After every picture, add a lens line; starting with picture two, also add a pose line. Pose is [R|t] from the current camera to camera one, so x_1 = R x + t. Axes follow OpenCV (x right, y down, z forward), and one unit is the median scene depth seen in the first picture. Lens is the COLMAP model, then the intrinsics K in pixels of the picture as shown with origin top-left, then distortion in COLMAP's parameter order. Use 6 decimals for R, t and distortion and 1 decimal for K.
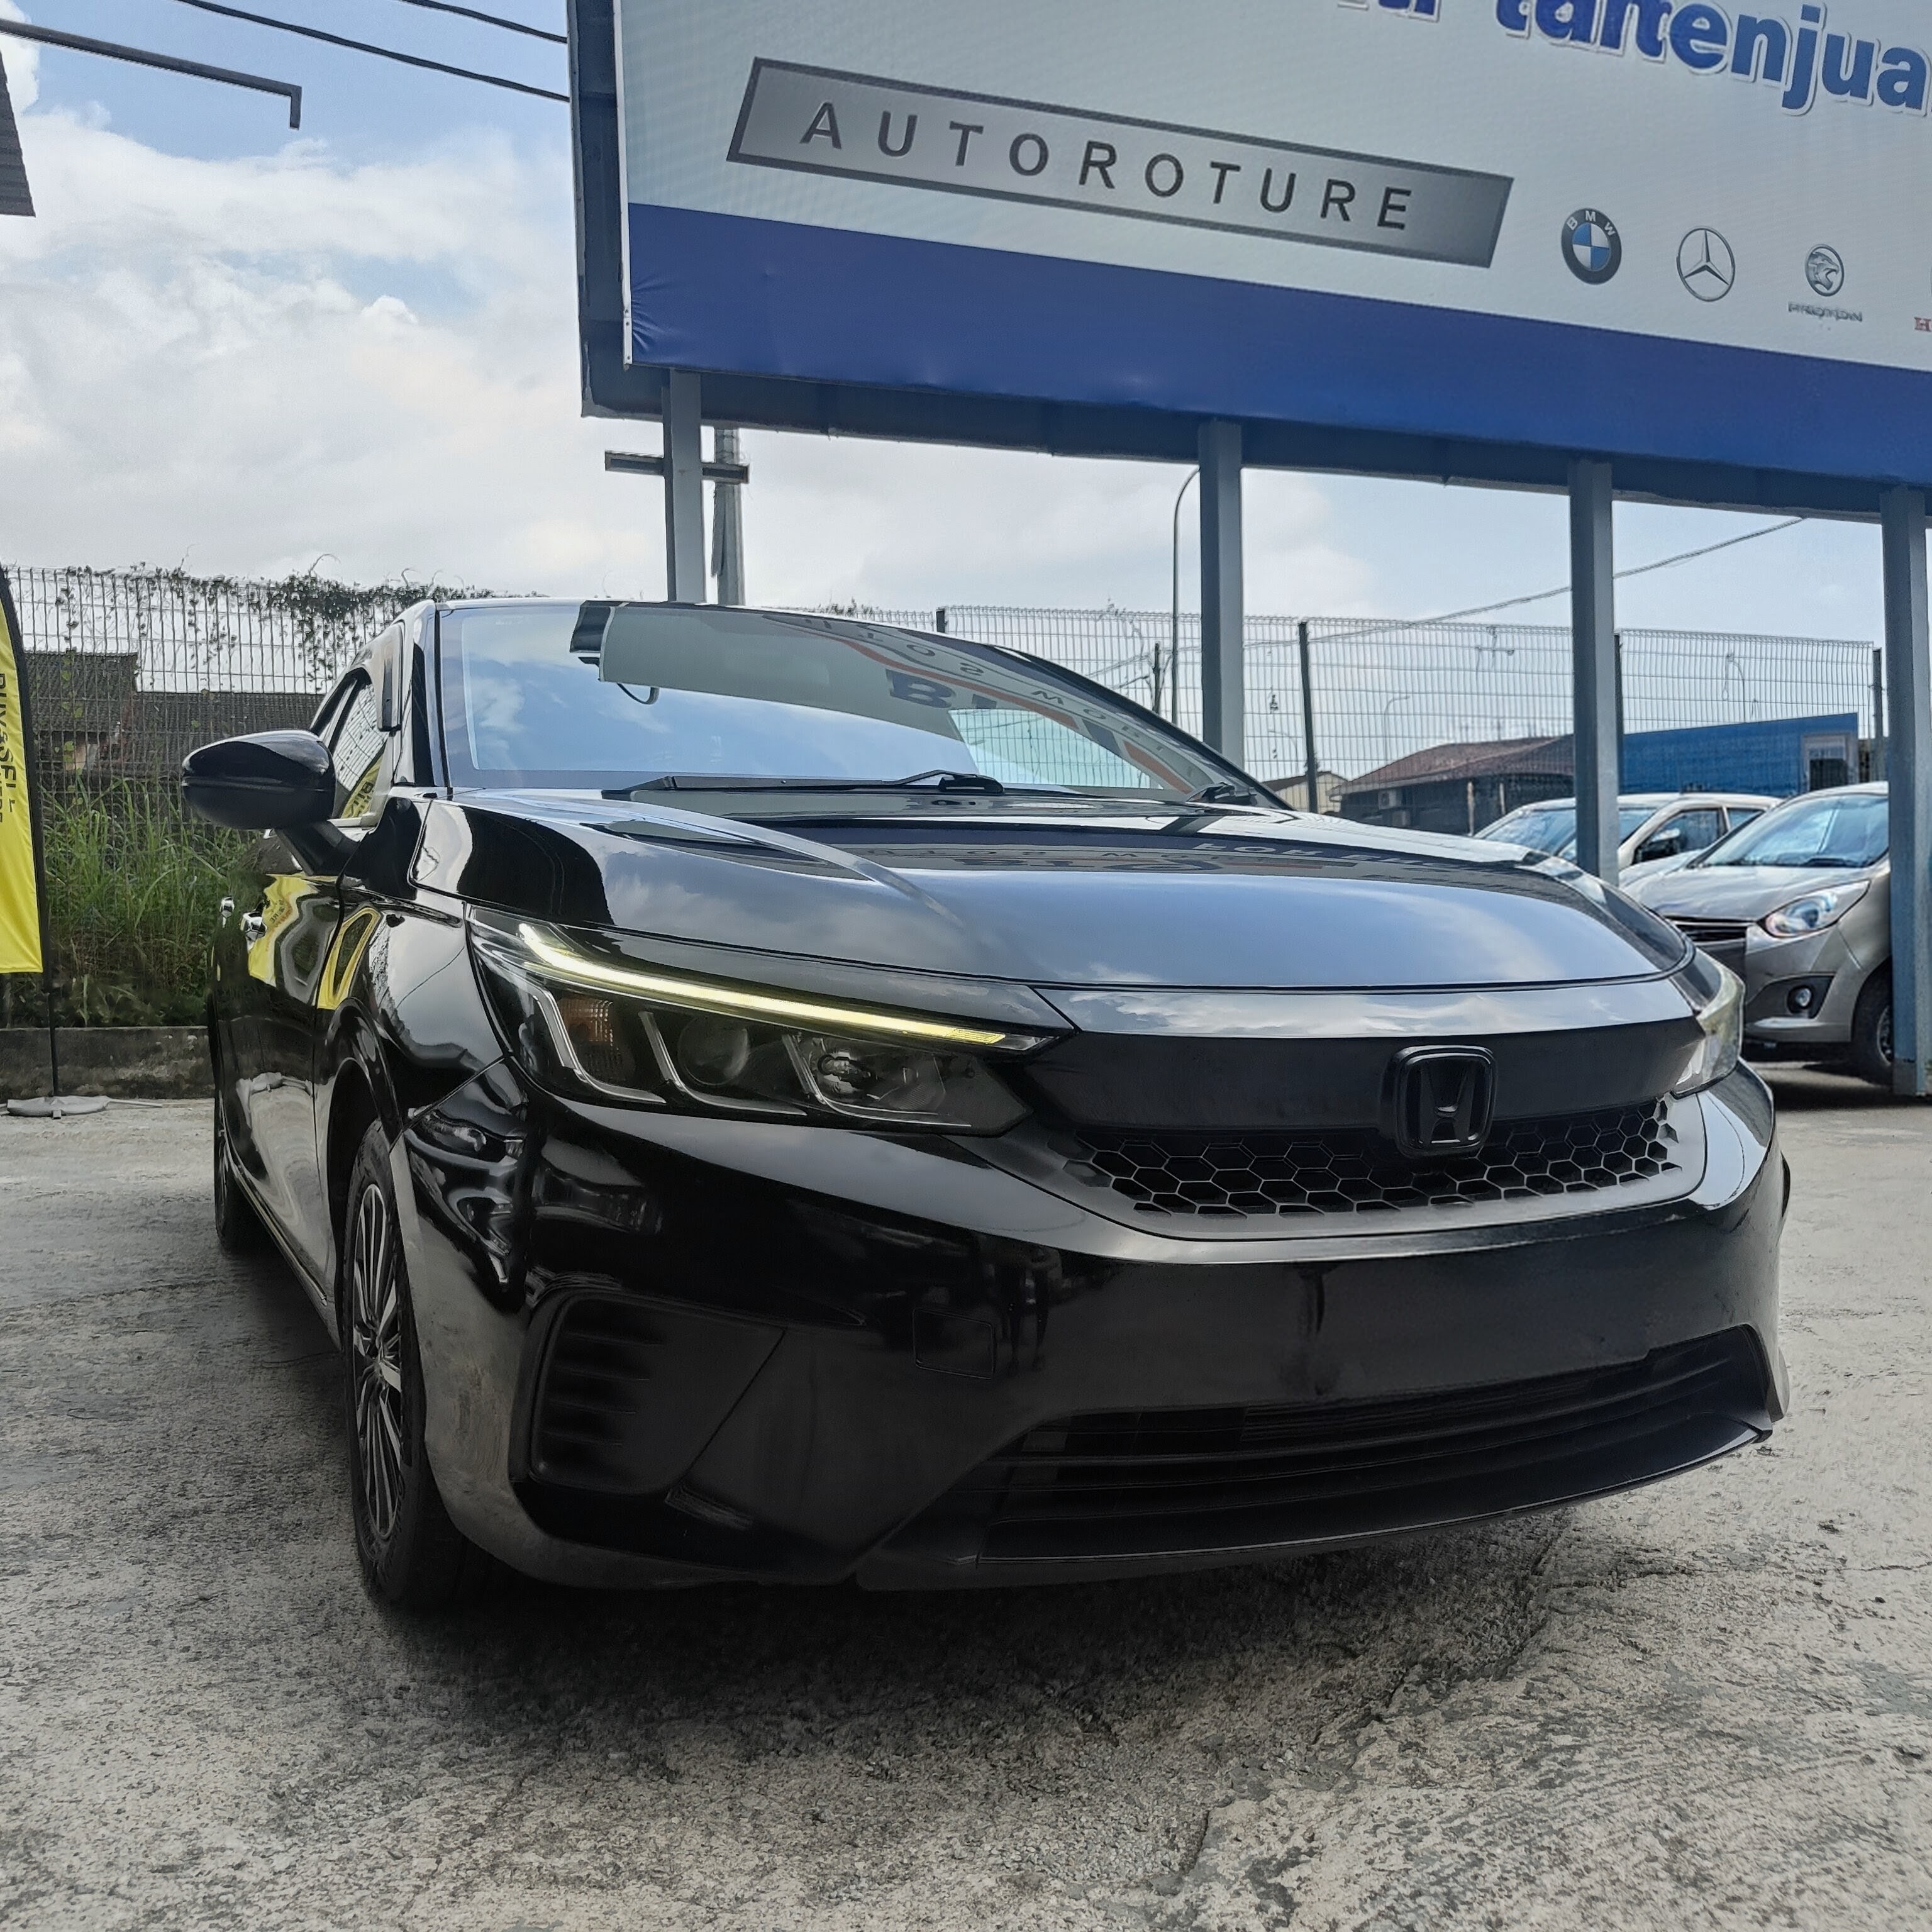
lens RADIAL K [[1823.0, 0, 956.6], [0, 1823.0, 960.8], [0, 0, 1]] dist [0.002585, 0.007439]
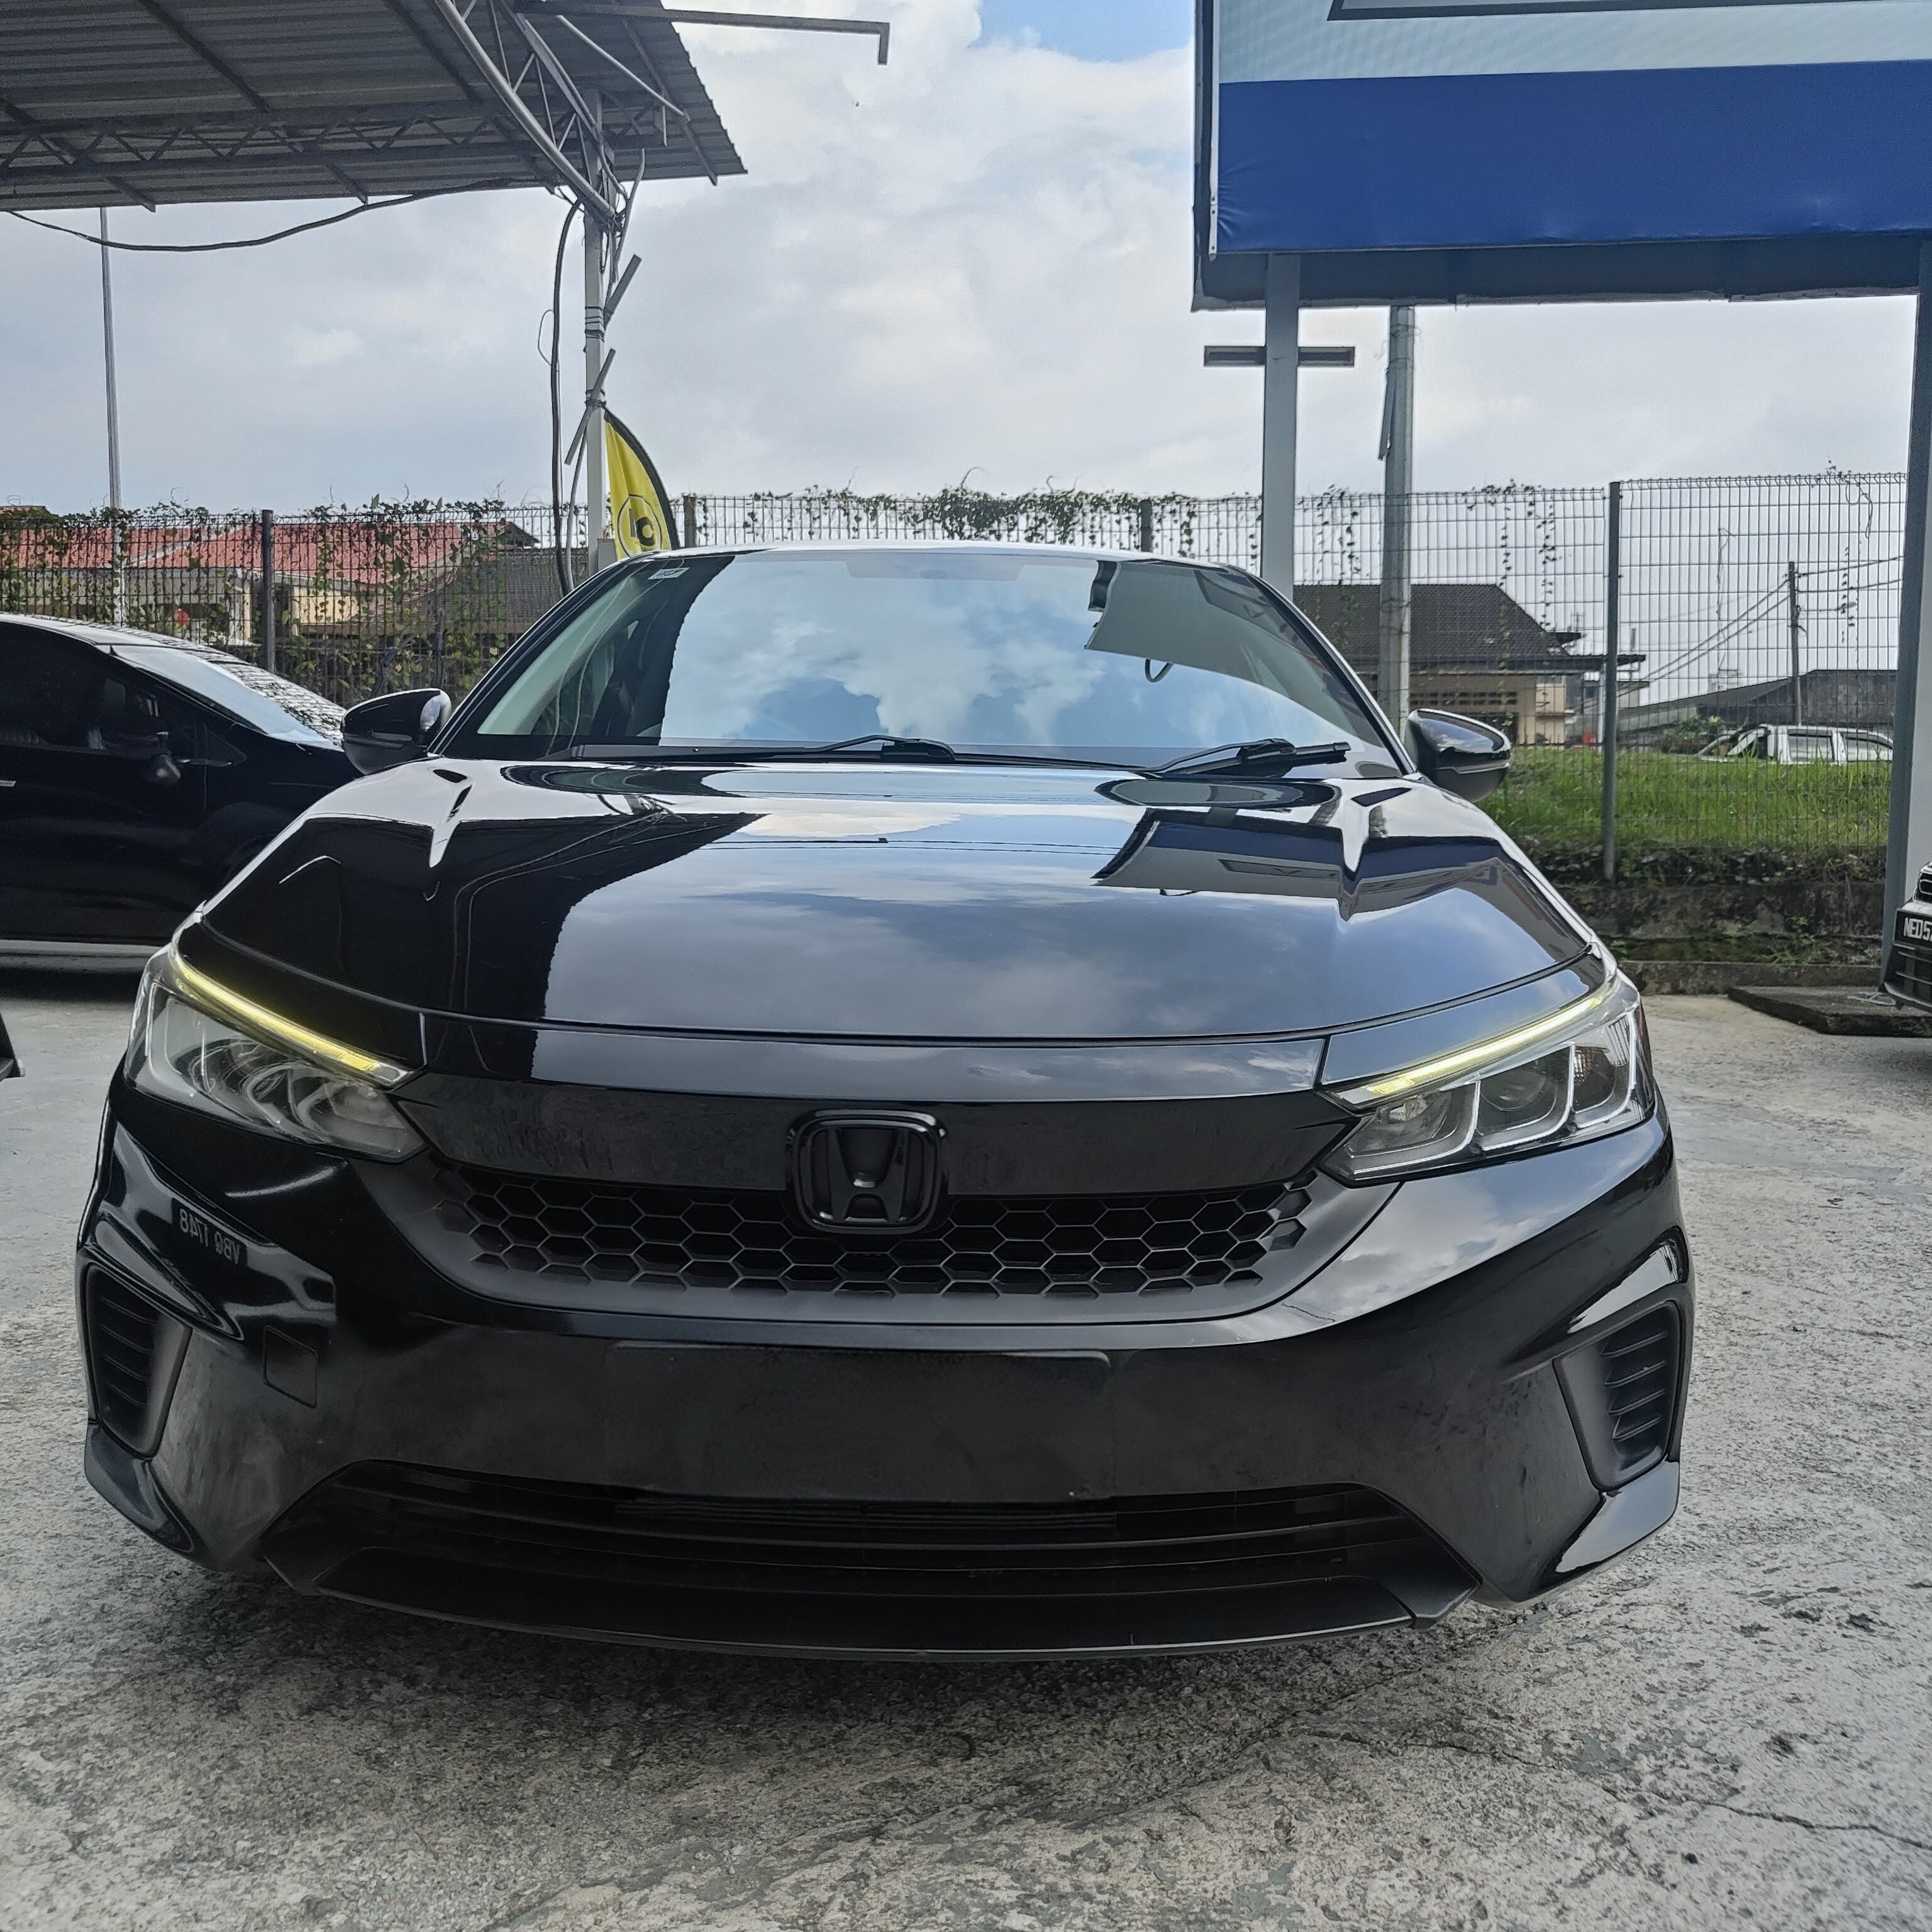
lens RADIAL K [[1799.1, 0, 968.4], [0, 1799.1, 959.4], [0, 0, 1]] dist [0.009858, 0.001547]
pose [[0.896863, 0.061676, -0.437987, 0.481732], [-0.031598, 0.996634, 0.075639, -0.064948], [0.441178, -0.053998, 0.895793, 0.185345]]
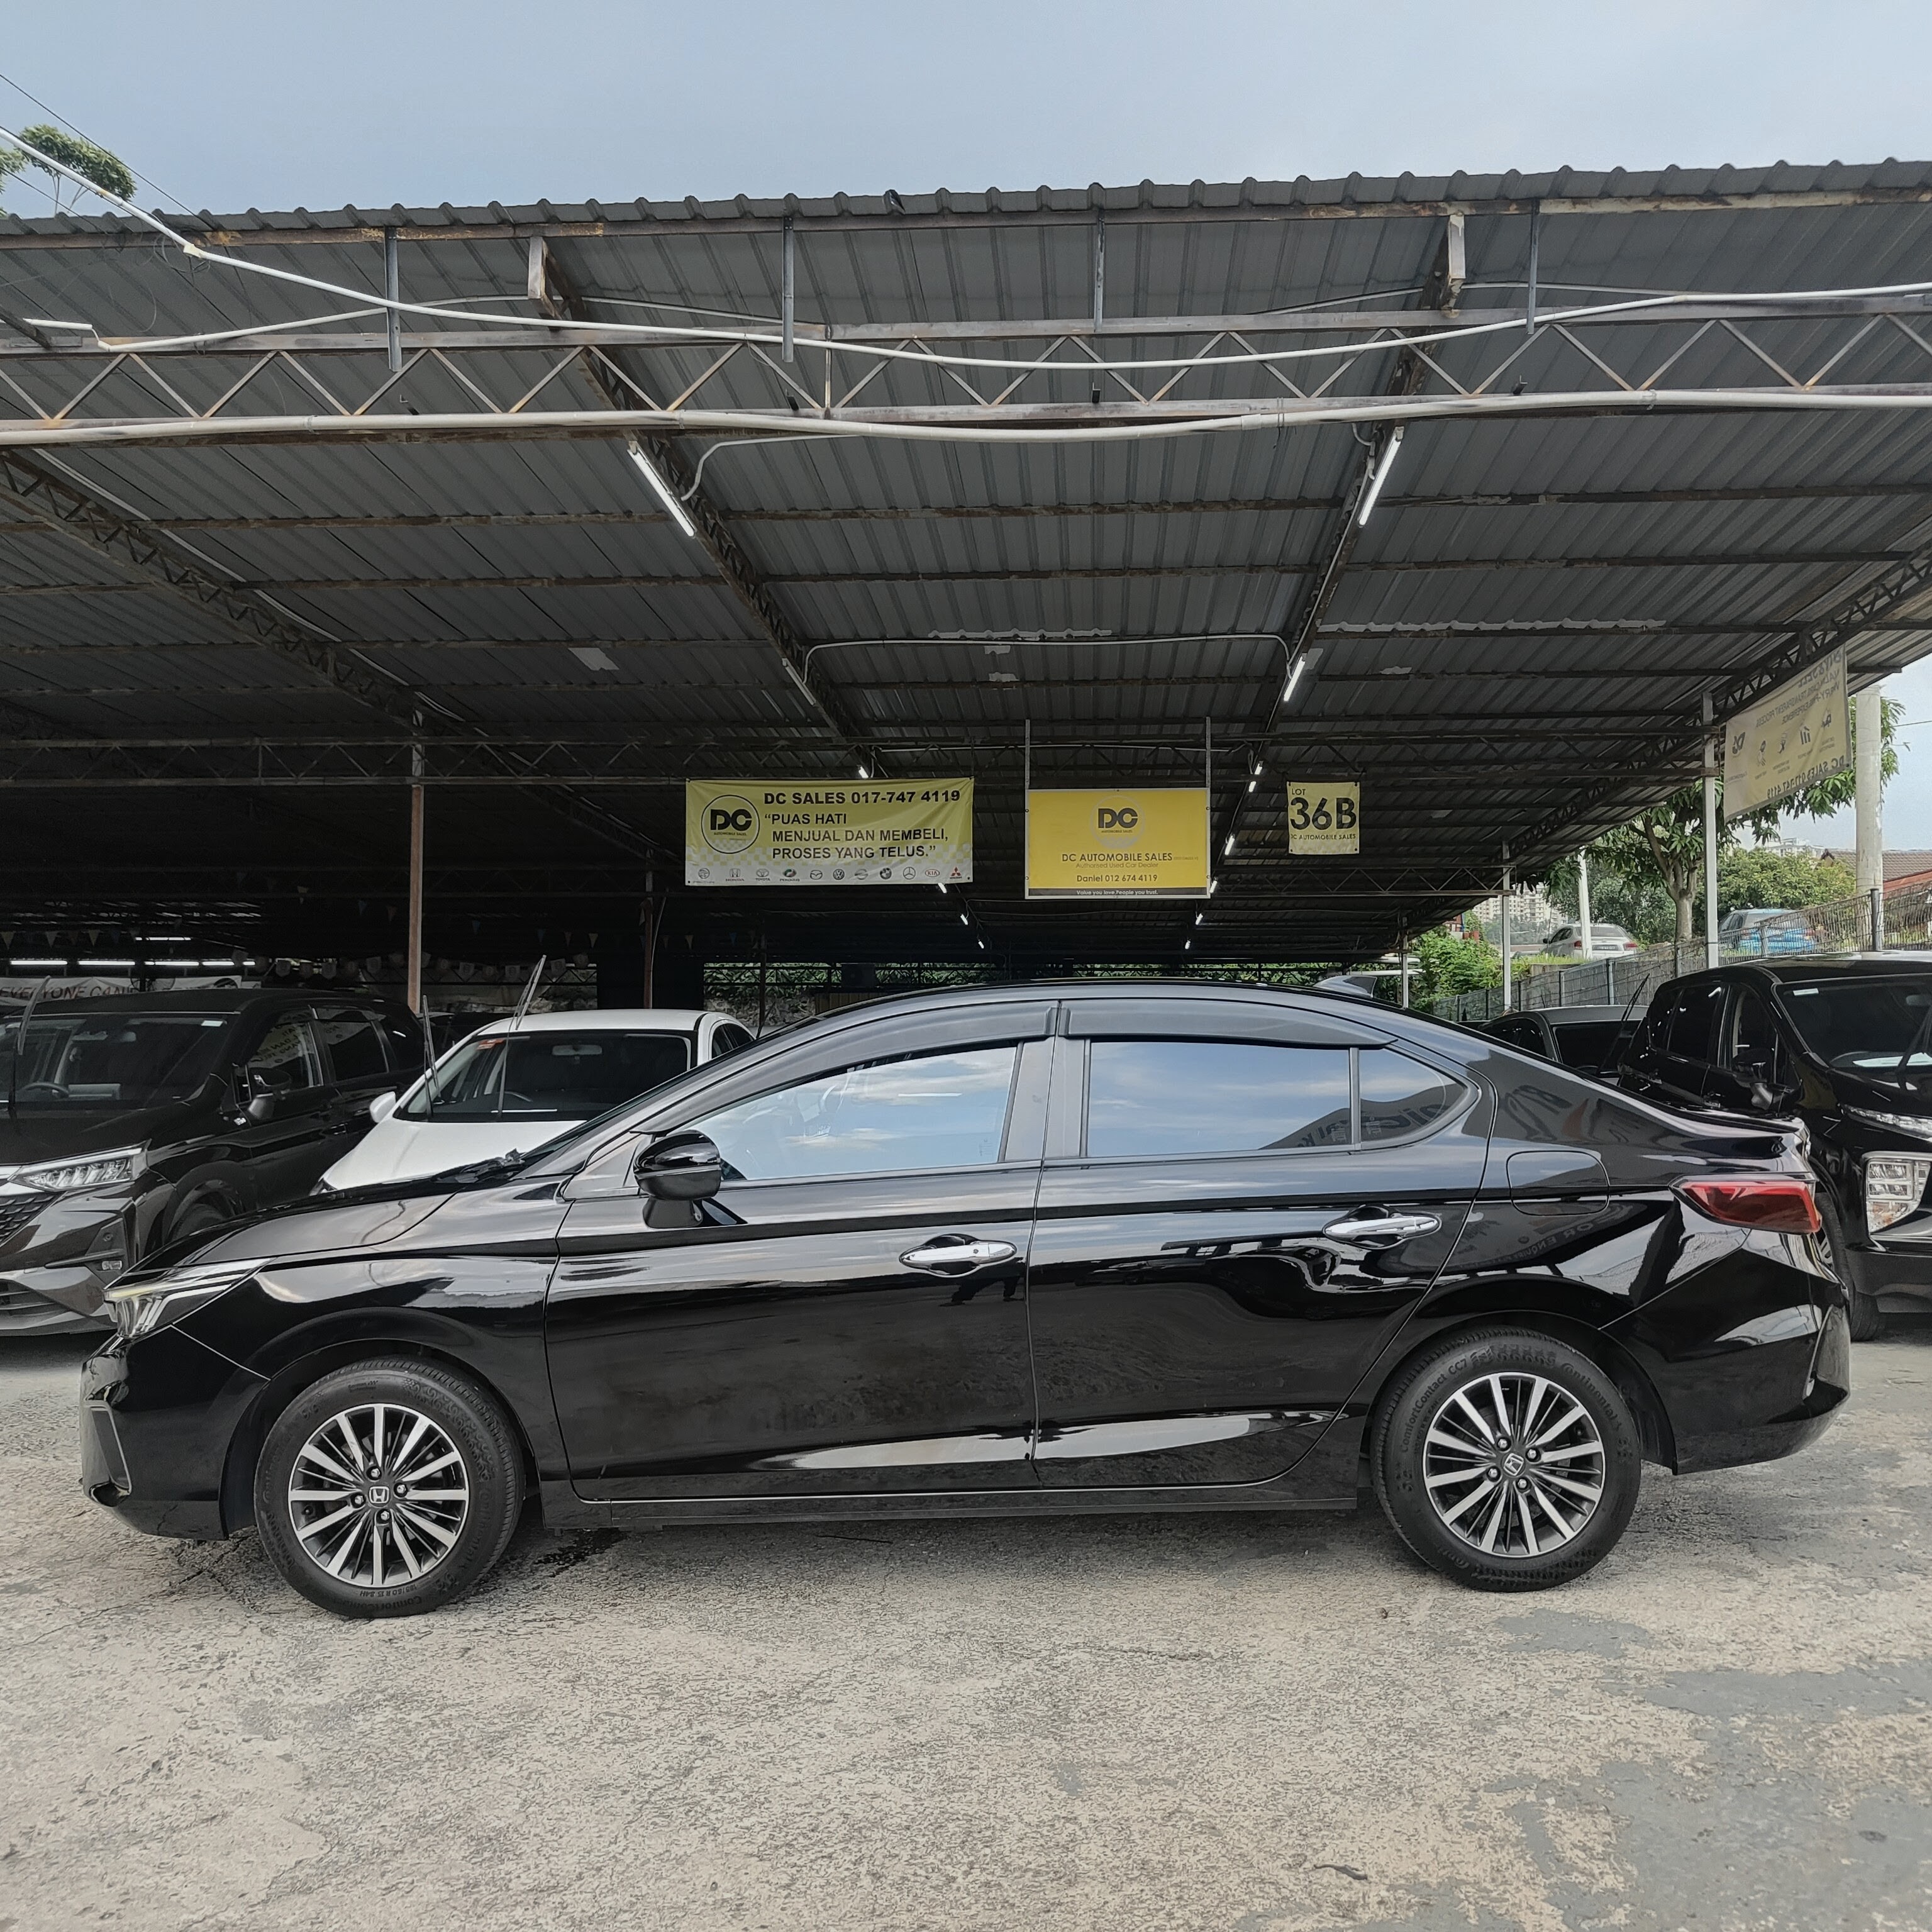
lens RADIAL K [[1799.1, 0, 968.4], [0, 1799.1, 959.4], [0, 0, 1]] dist [0.009858, 0.001547]
pose [[-0.448188, -0.028488, -0.893485, 1.630663], [0.006078, 0.999372, -0.034913, -0.255805], [0.893919, -0.021079, -0.447733, 2.482962]]
